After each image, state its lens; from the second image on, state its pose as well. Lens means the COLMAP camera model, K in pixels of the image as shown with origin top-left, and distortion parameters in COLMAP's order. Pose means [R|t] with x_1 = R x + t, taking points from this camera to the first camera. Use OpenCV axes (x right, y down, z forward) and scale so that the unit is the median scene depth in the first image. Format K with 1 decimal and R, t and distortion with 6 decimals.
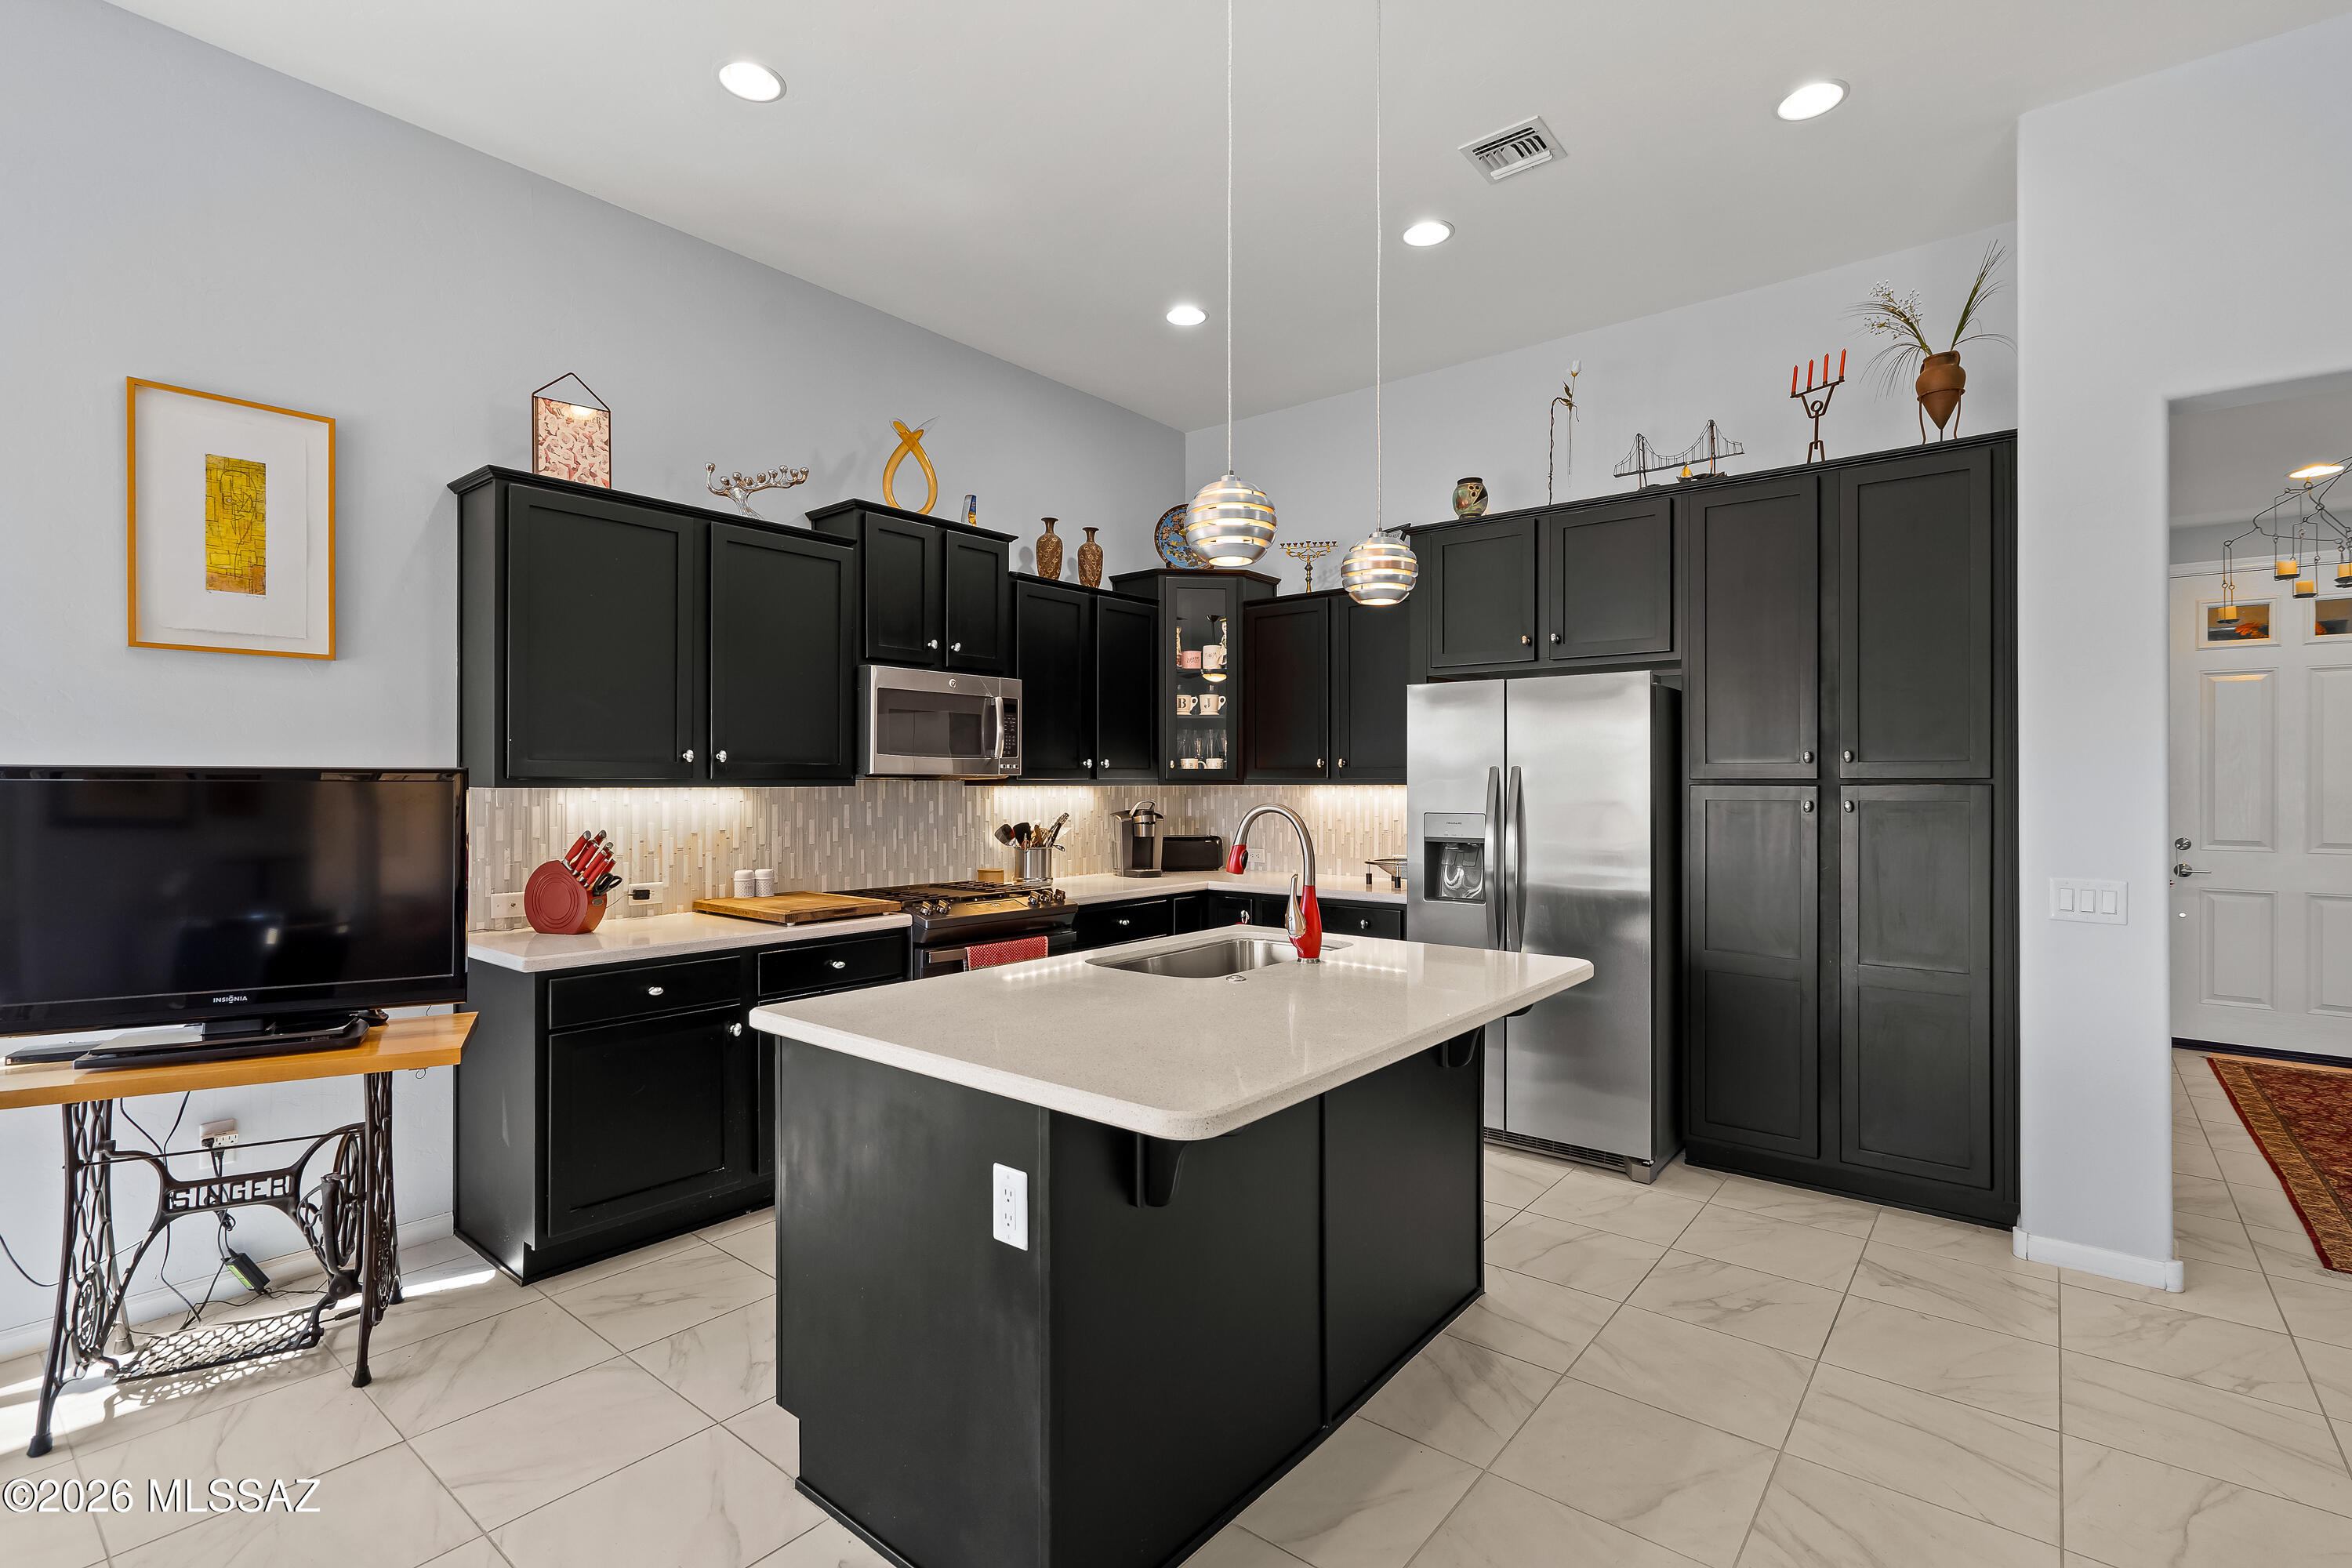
lens RADIAL K [[1088.7, 0, 1166.0], [0, 1088.7, 777.7], [0, 0, 1]] dist [-0.002042, 0.000115]
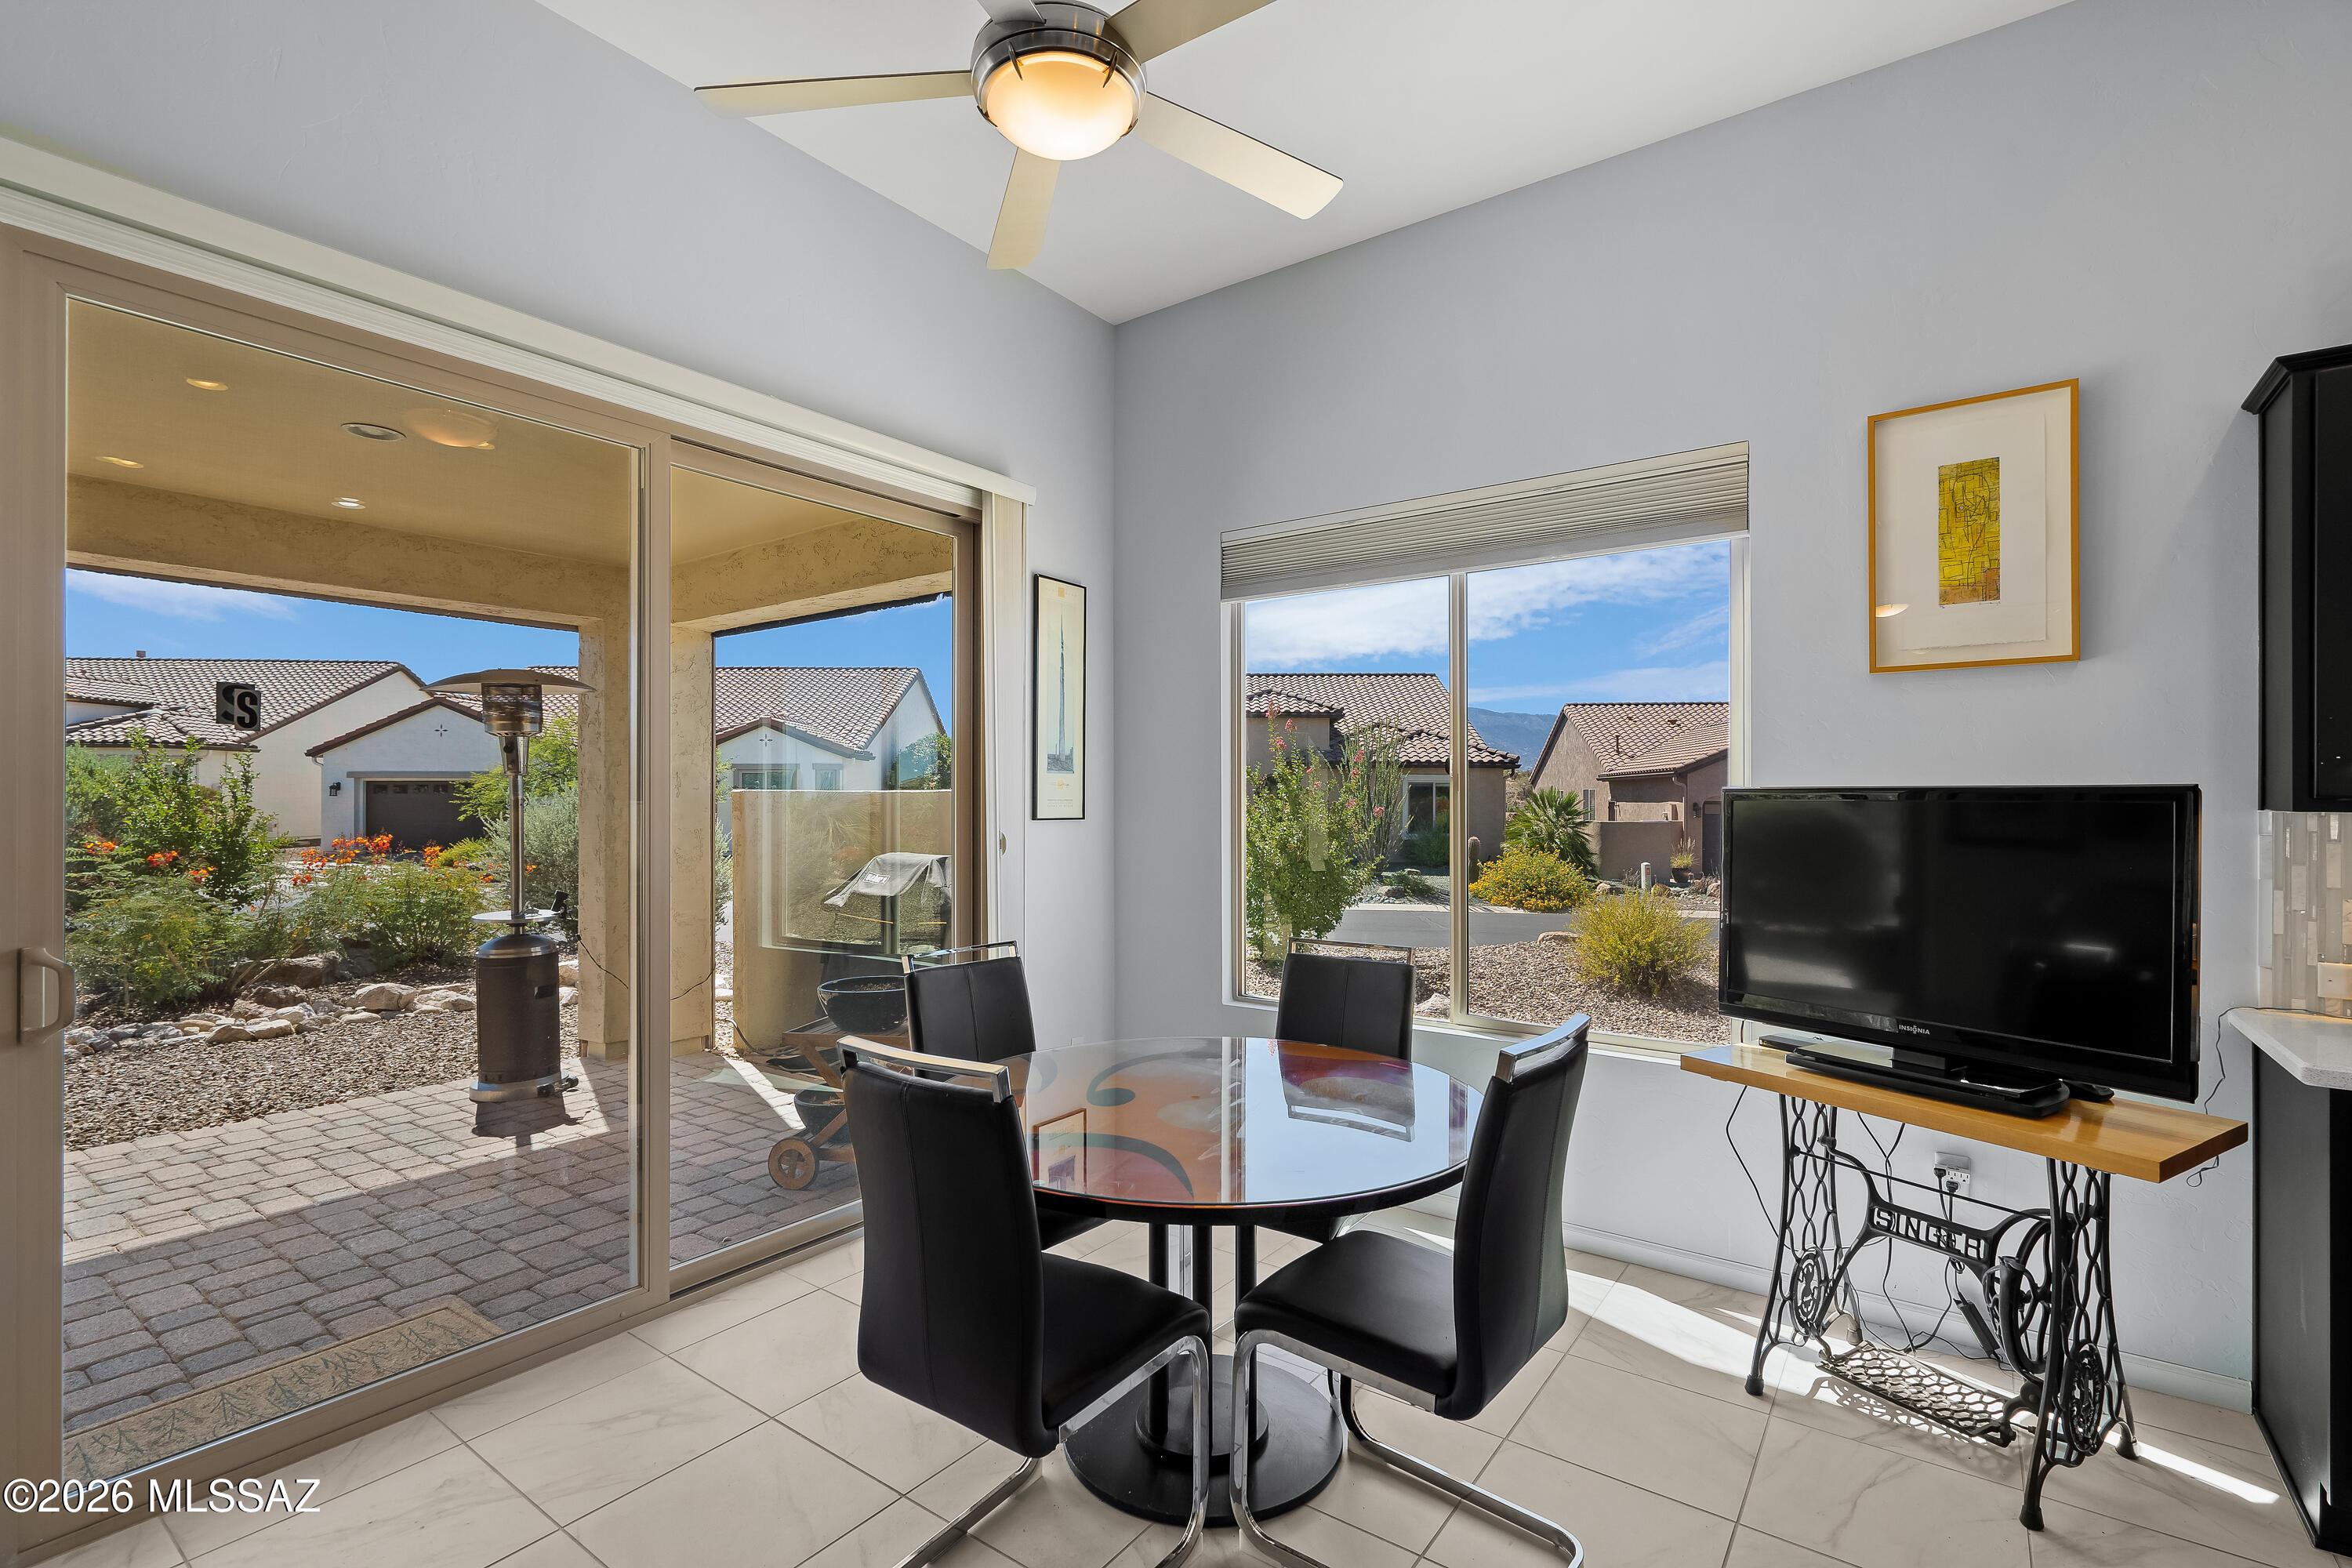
lens RADIAL K [[1067.7, 0, 1170.5], [0, 1067.7, 794.8], [0, 0, 1]] dist [-0.002718, 0.000971]
pose [[0.052221, -0.004210, -0.998627, 0.037080], [0.002525, 0.999988, -0.004083, -0.000518], [0.998632, -0.002309, 0.052231, 0.254576]]
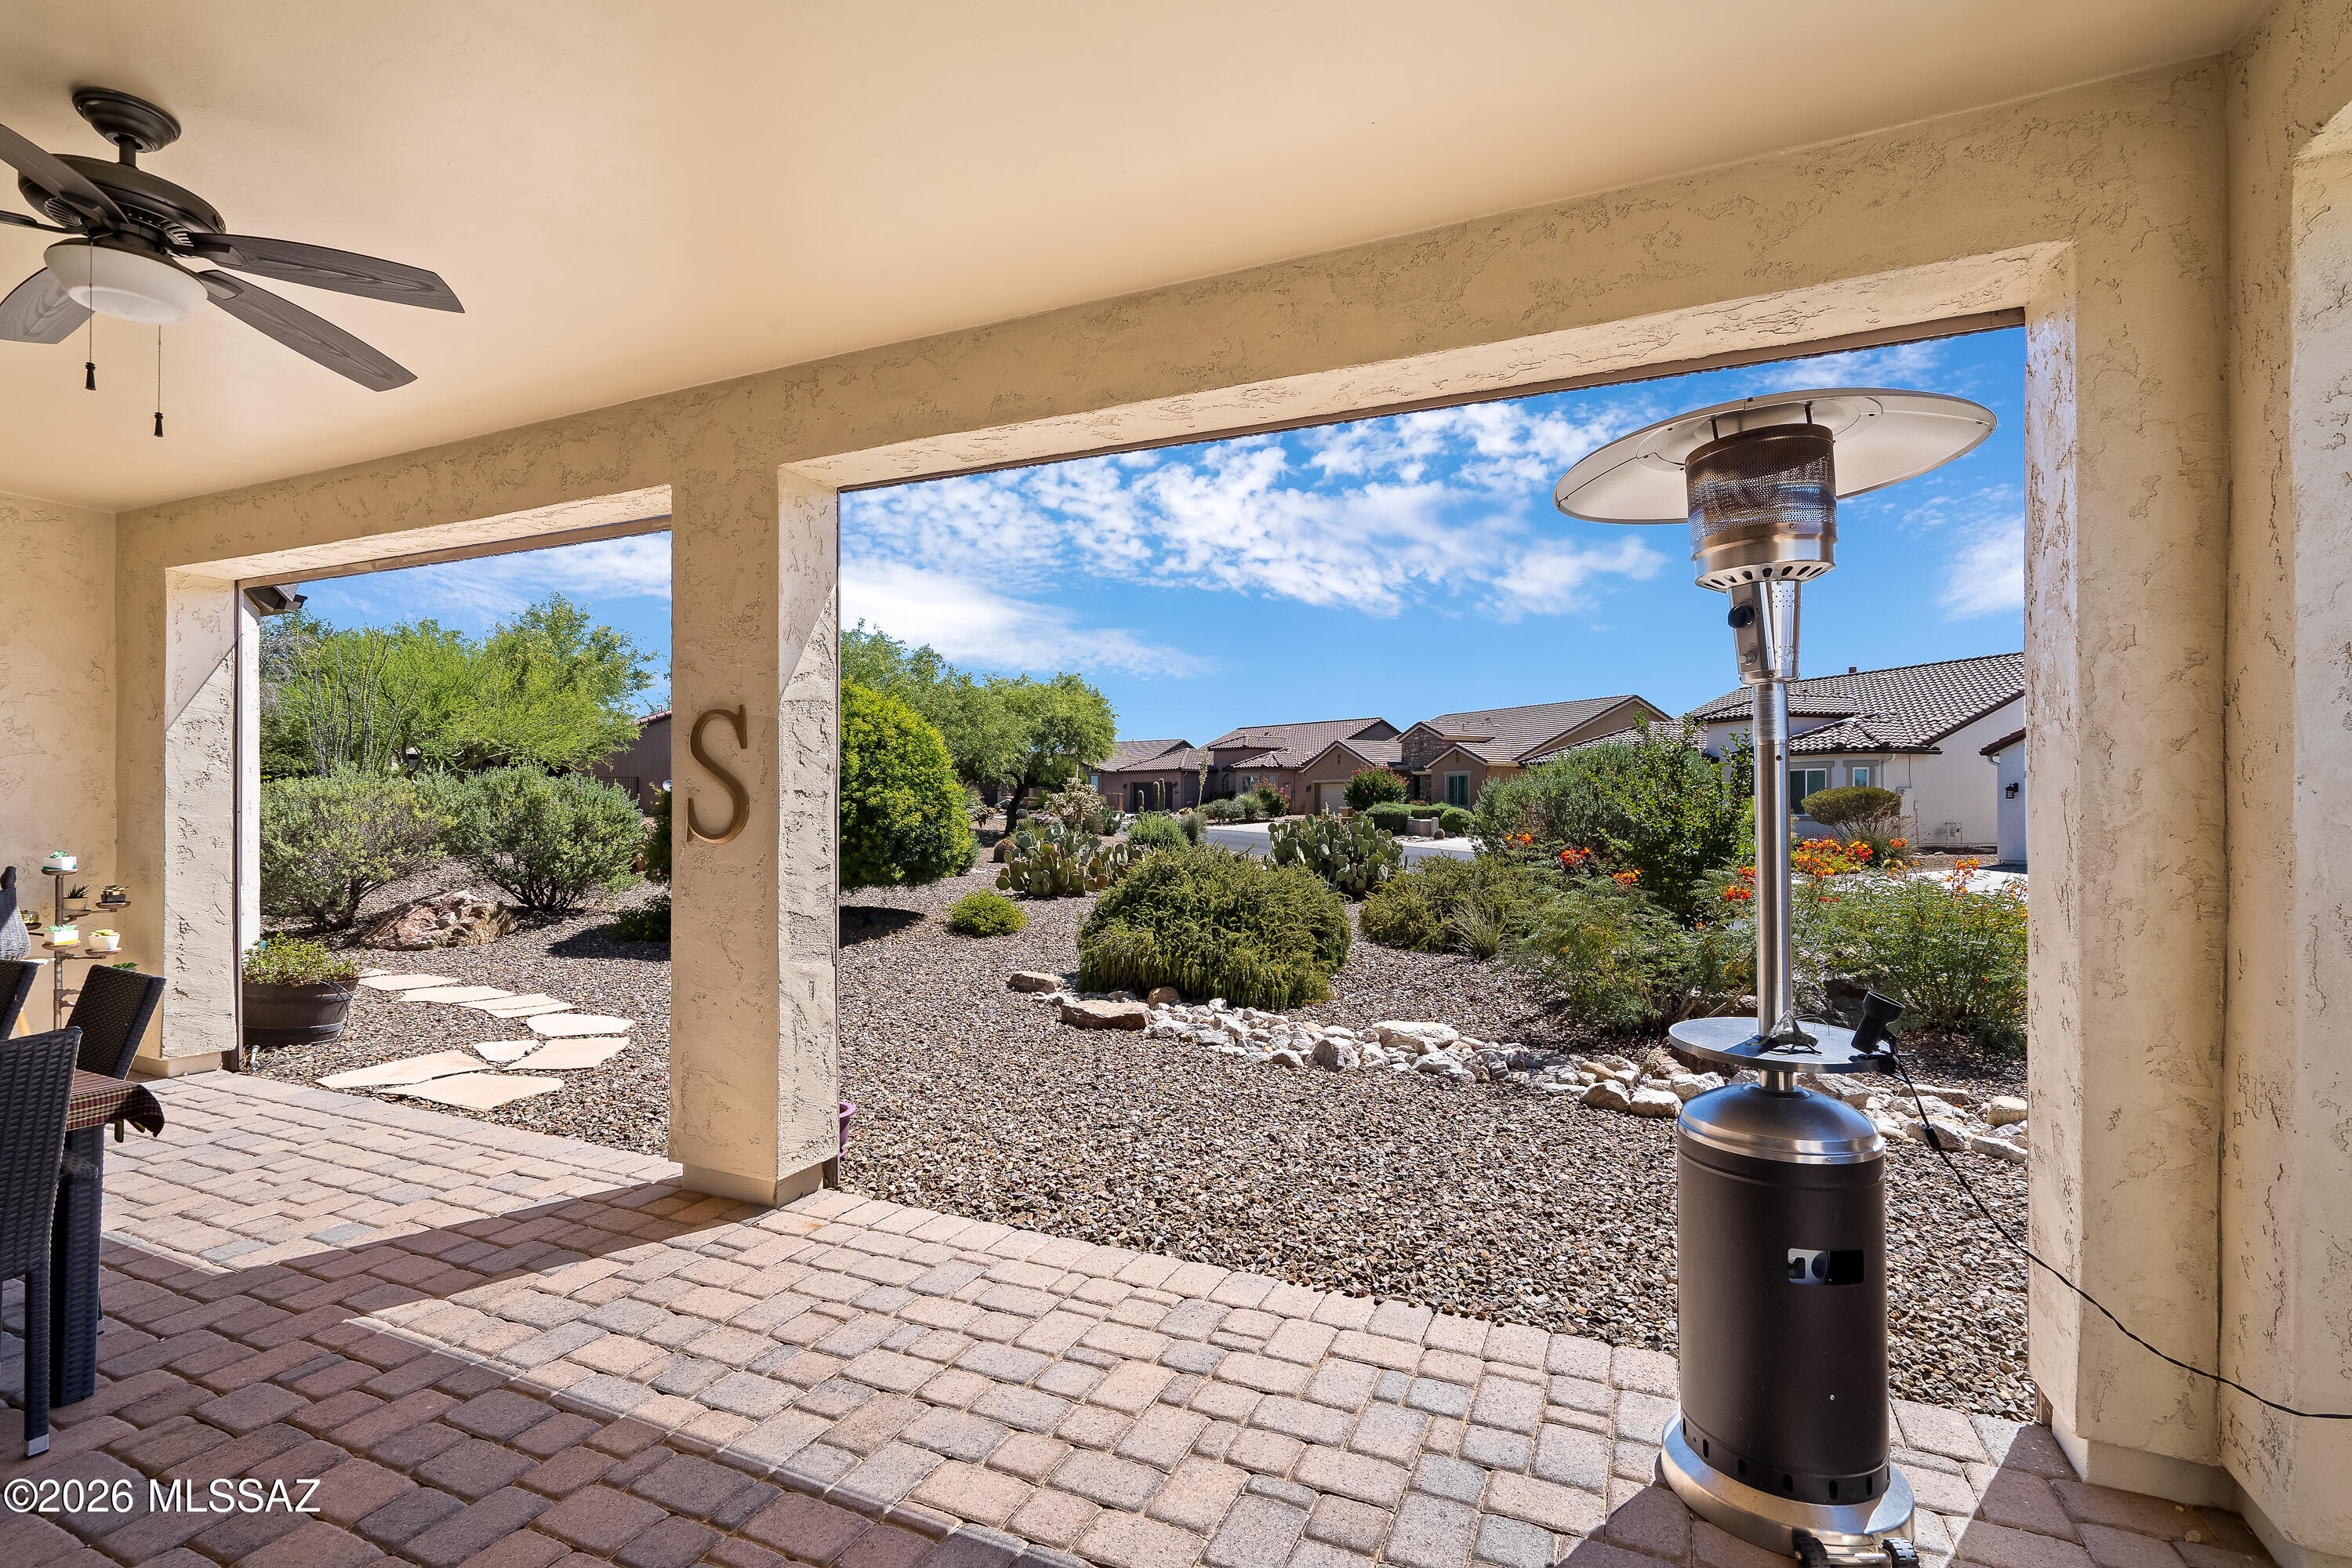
lens RADIAL K [[1074.1, 0, 1173.7], [0, 1074.1, 804.1], [0, 0, 1]] dist [-0.002951, 0.001657]
pose [[-0.966241, -0.002230, -0.257630, -1.325698], [-0.001415, 0.999993, -0.003349, 0.040912], [0.257636, -0.002871, -0.966238, -0.190205]]
